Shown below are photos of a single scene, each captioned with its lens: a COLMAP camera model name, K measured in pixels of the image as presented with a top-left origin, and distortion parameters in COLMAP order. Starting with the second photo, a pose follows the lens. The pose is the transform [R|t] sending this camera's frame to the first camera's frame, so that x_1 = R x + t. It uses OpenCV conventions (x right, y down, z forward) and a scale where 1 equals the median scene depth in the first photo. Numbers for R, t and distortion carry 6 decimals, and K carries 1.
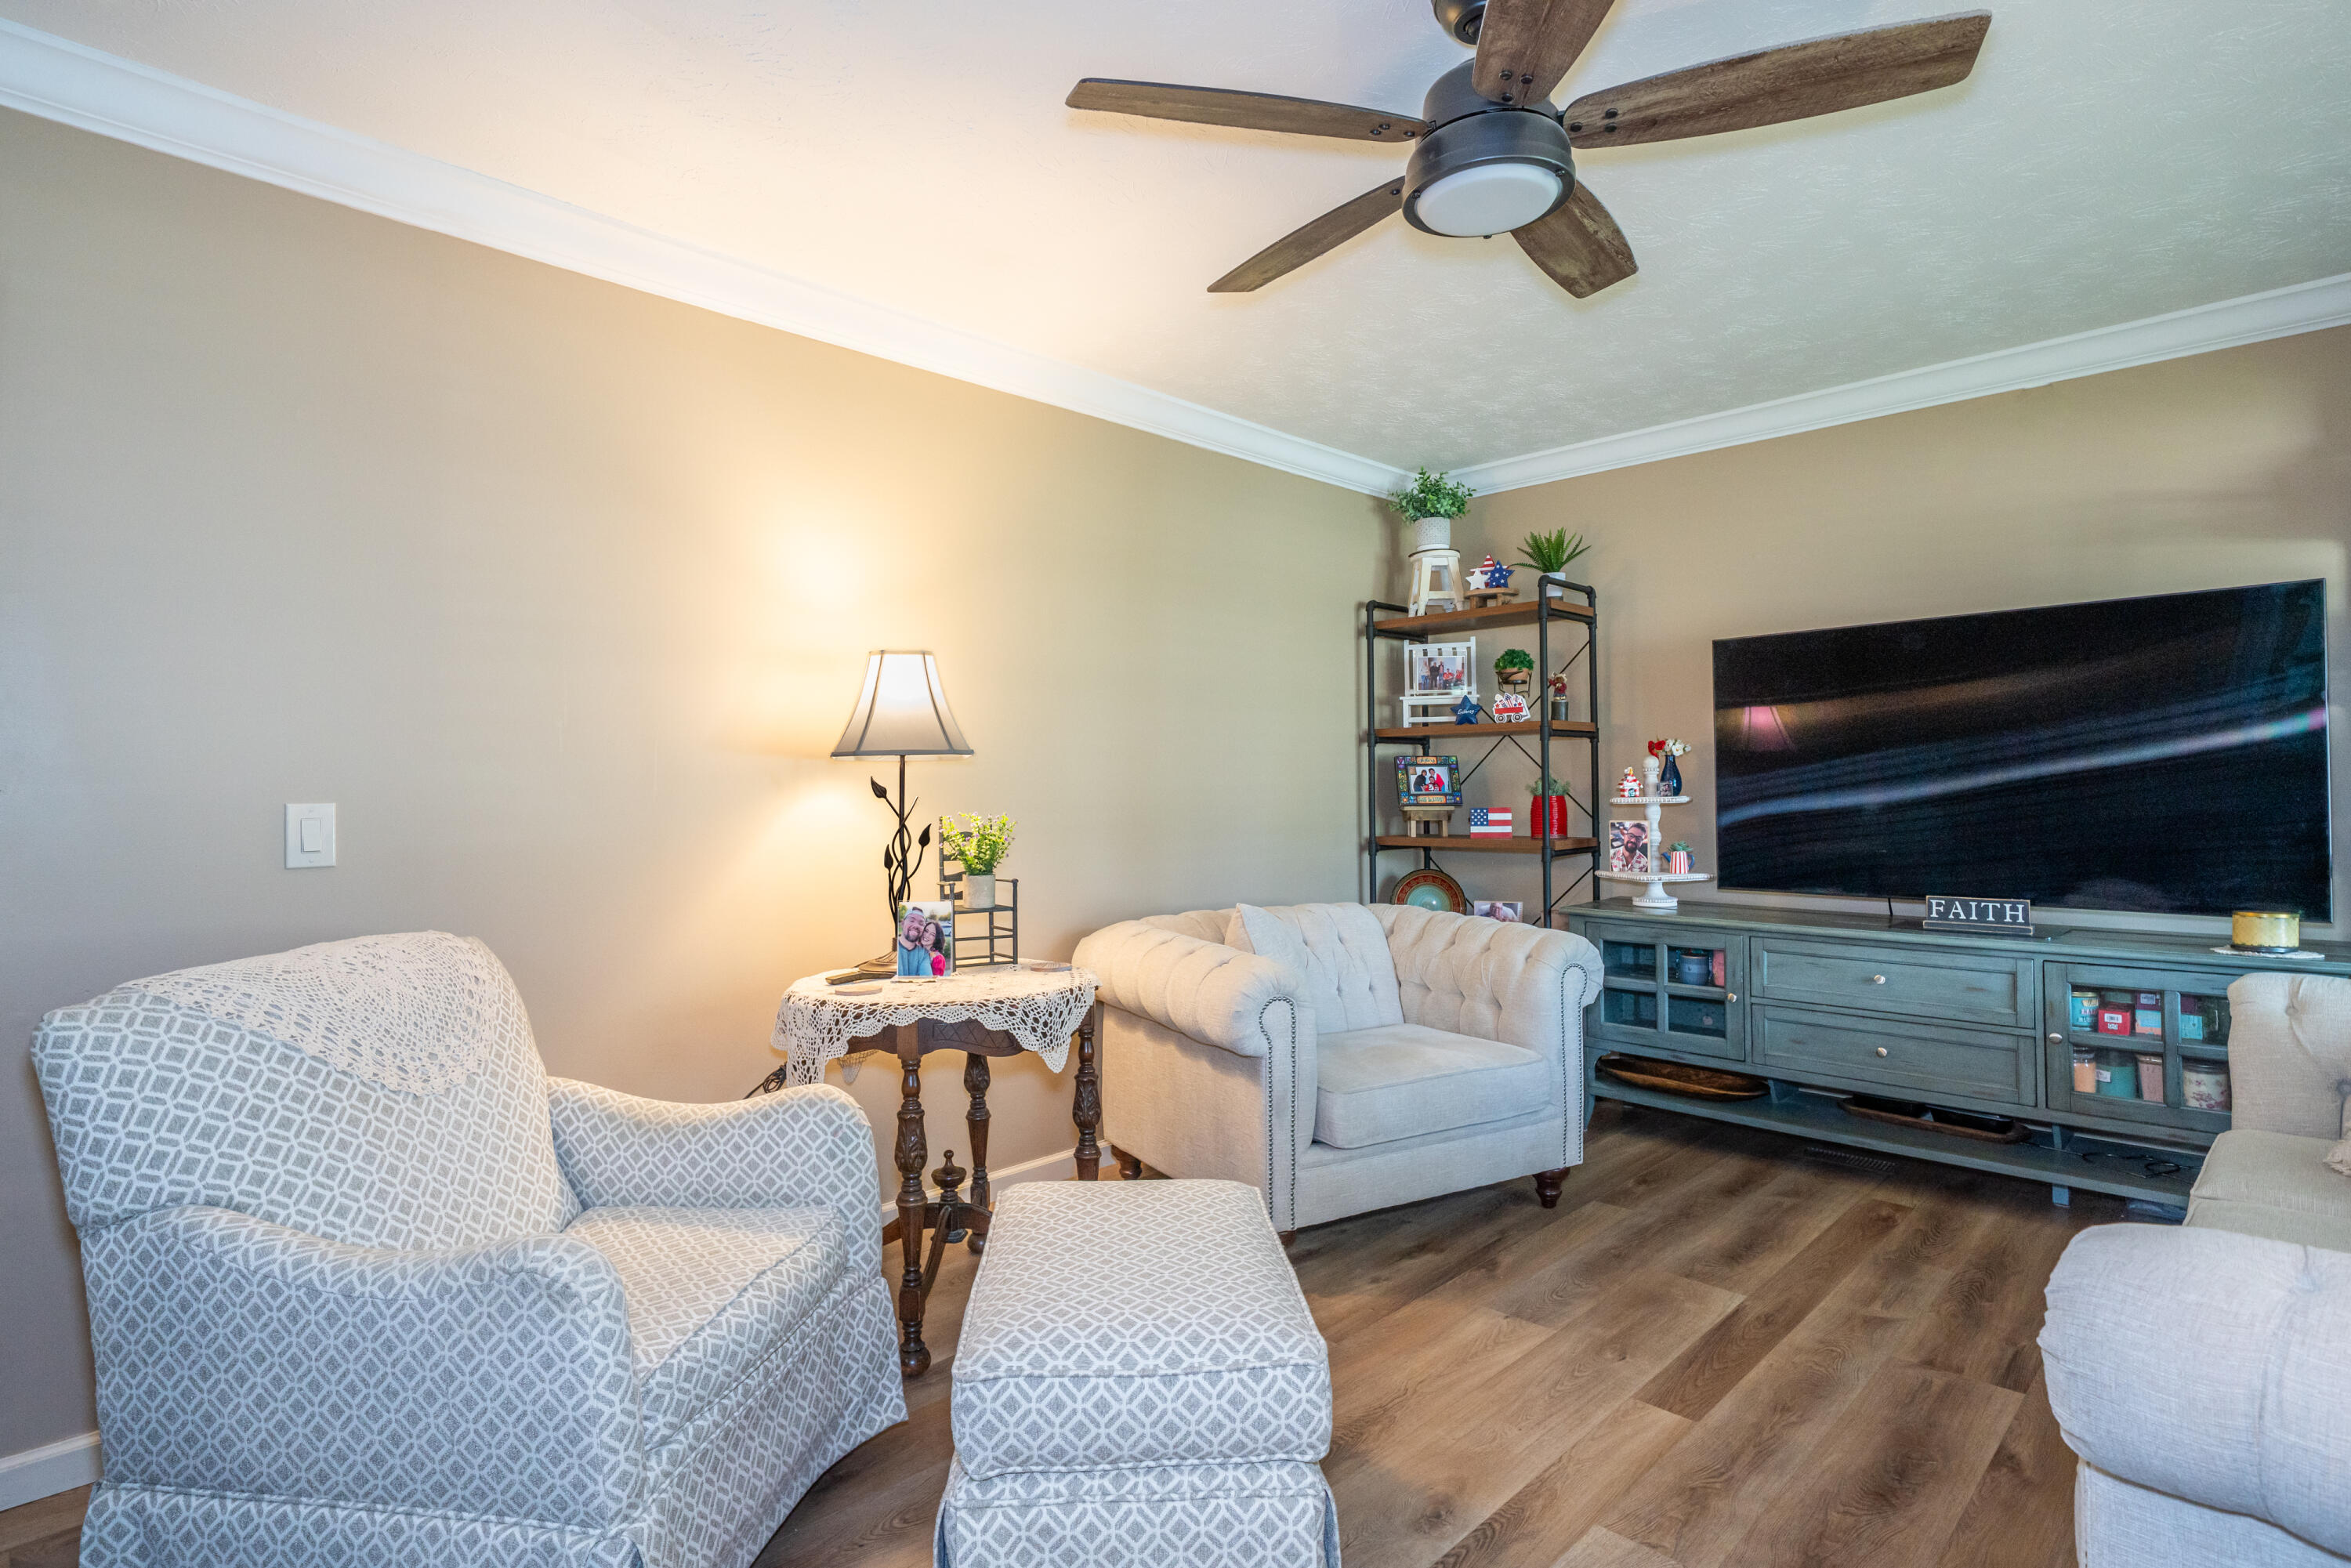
lens RADIAL K [[1155.0, 0, 1172.1], [0, 1155.0, 781.2], [0, 0, 1]] dist [0.002824, 0.000842]
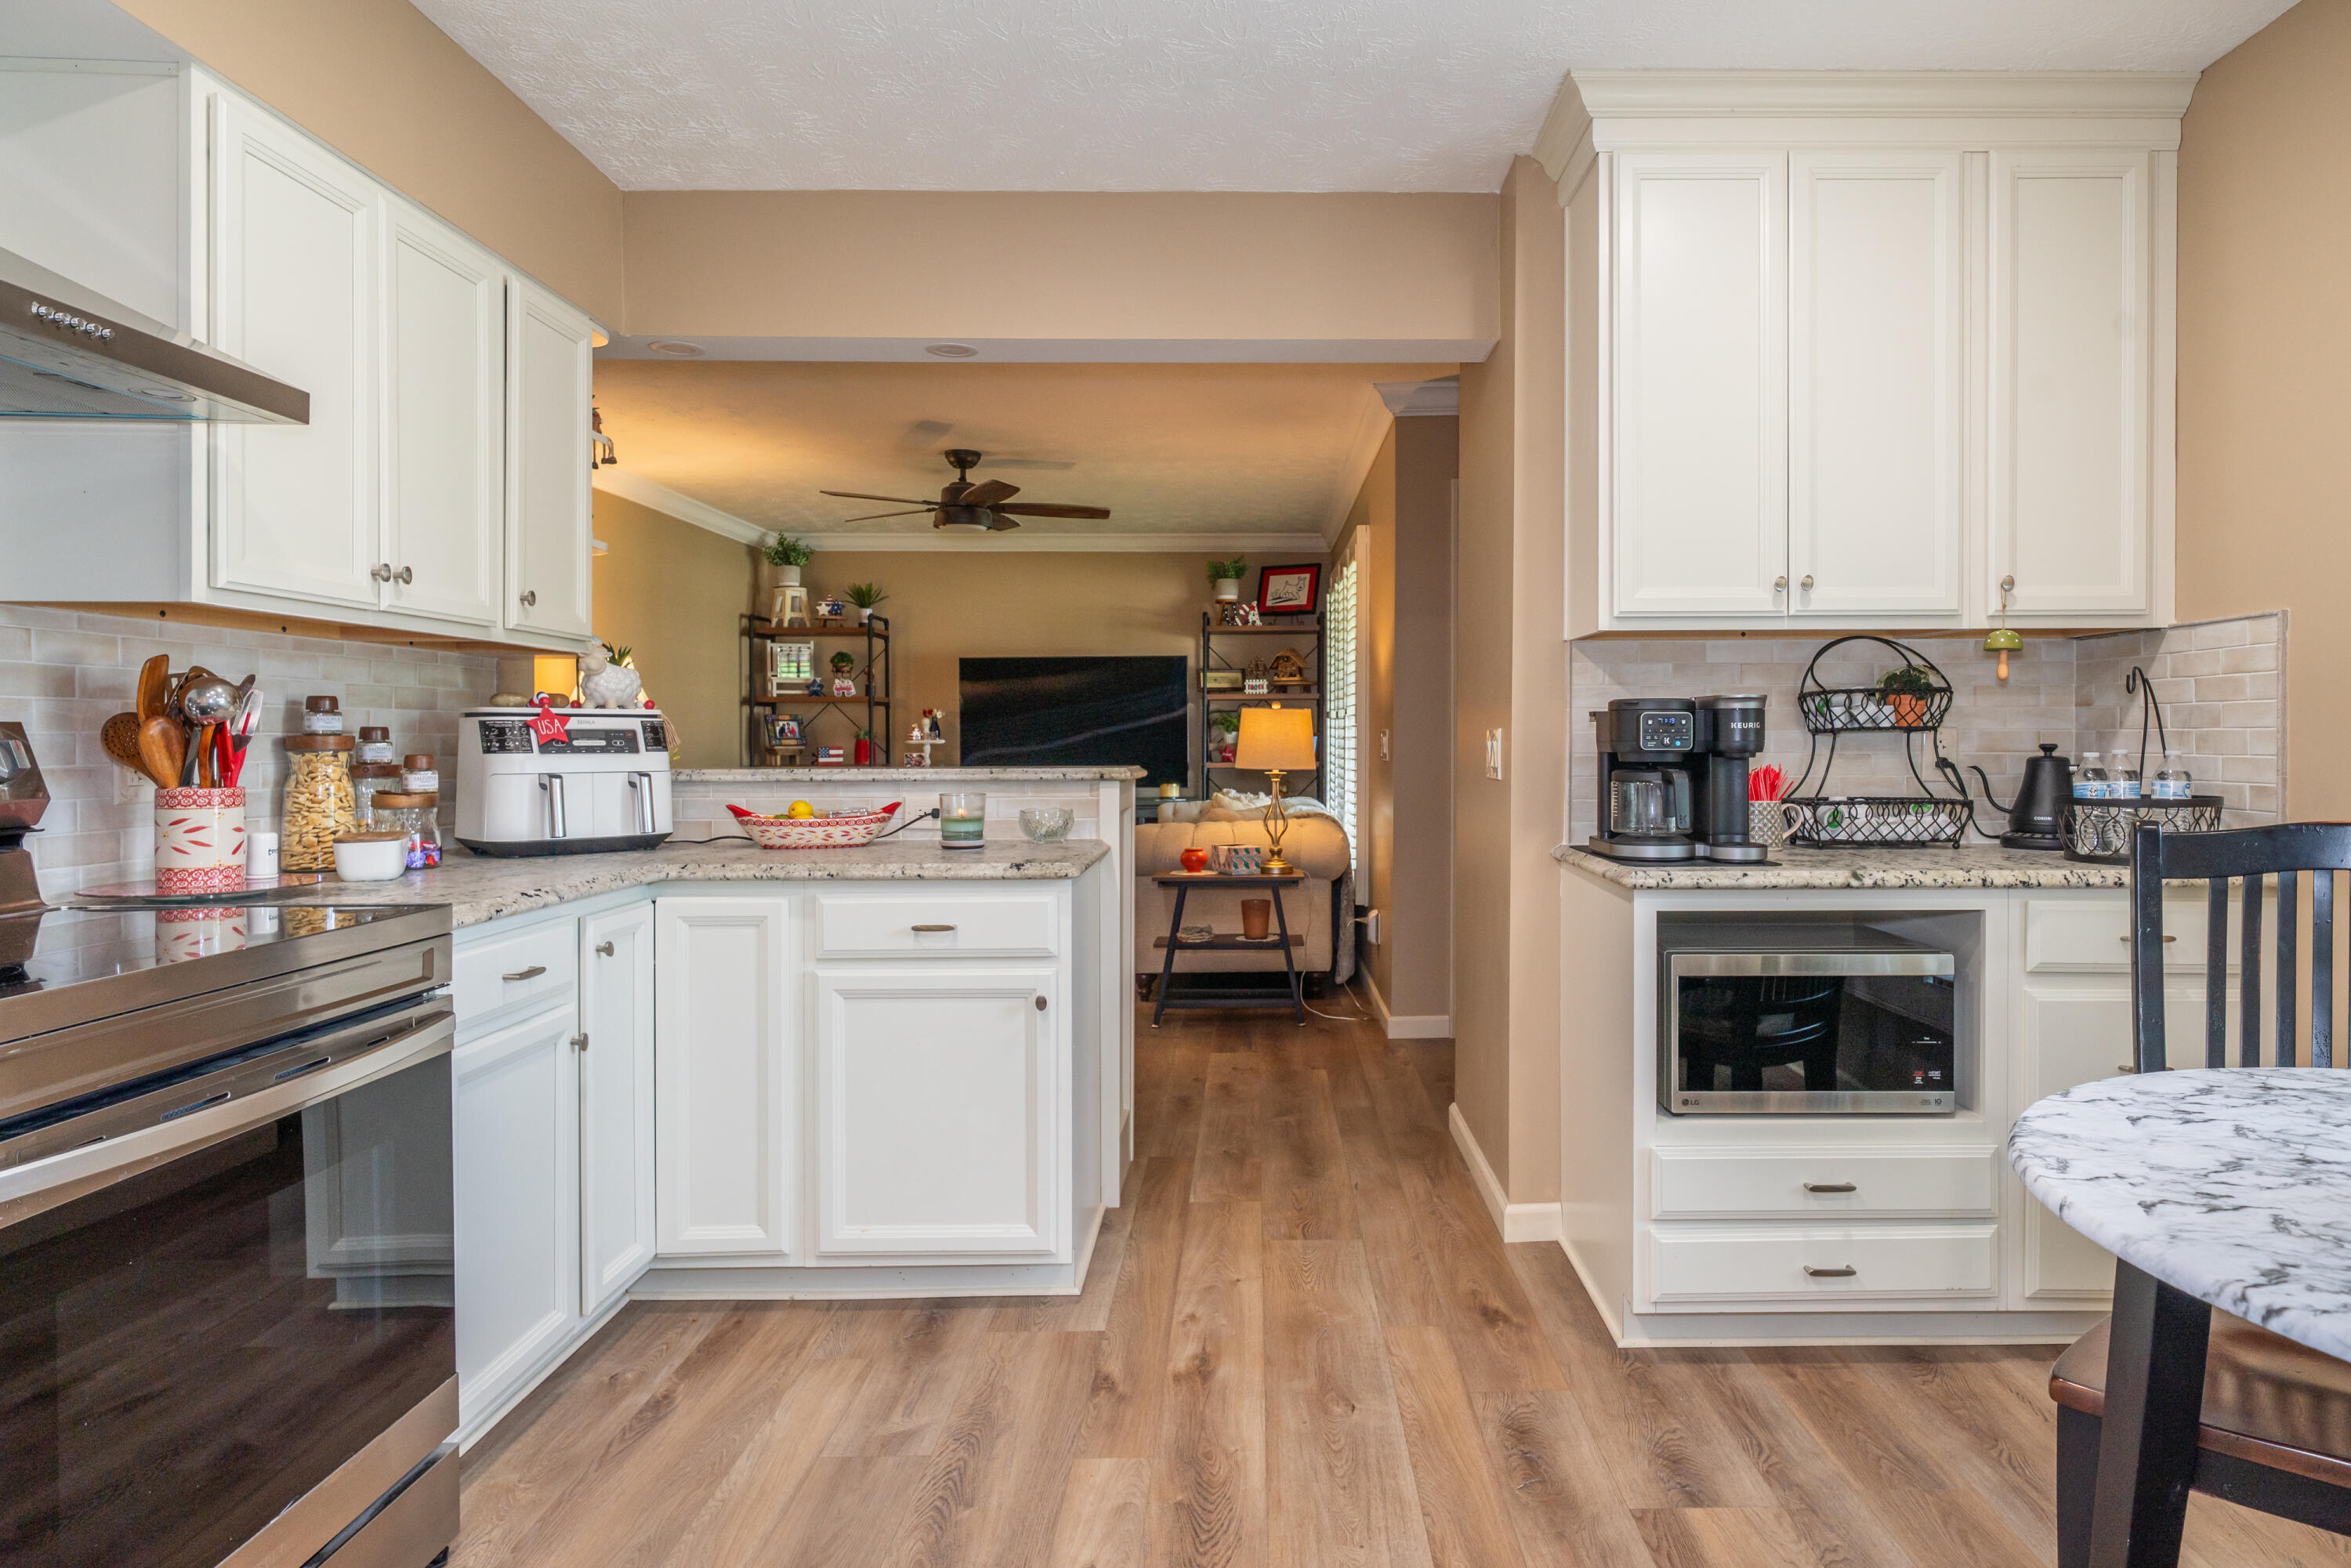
lens RADIAL K [[1332.0, 0, 1272.6], [0, 1332.0, 754.0], [0, 0, 1]] dist [0.000686, 0.000743]
pose [[0.692855, 0.000464, 0.721077, -0.657008], [-0.003526, 0.999990, 0.002745, 0.025319], [-0.721069, -0.004444, 0.692849, -0.773463]]
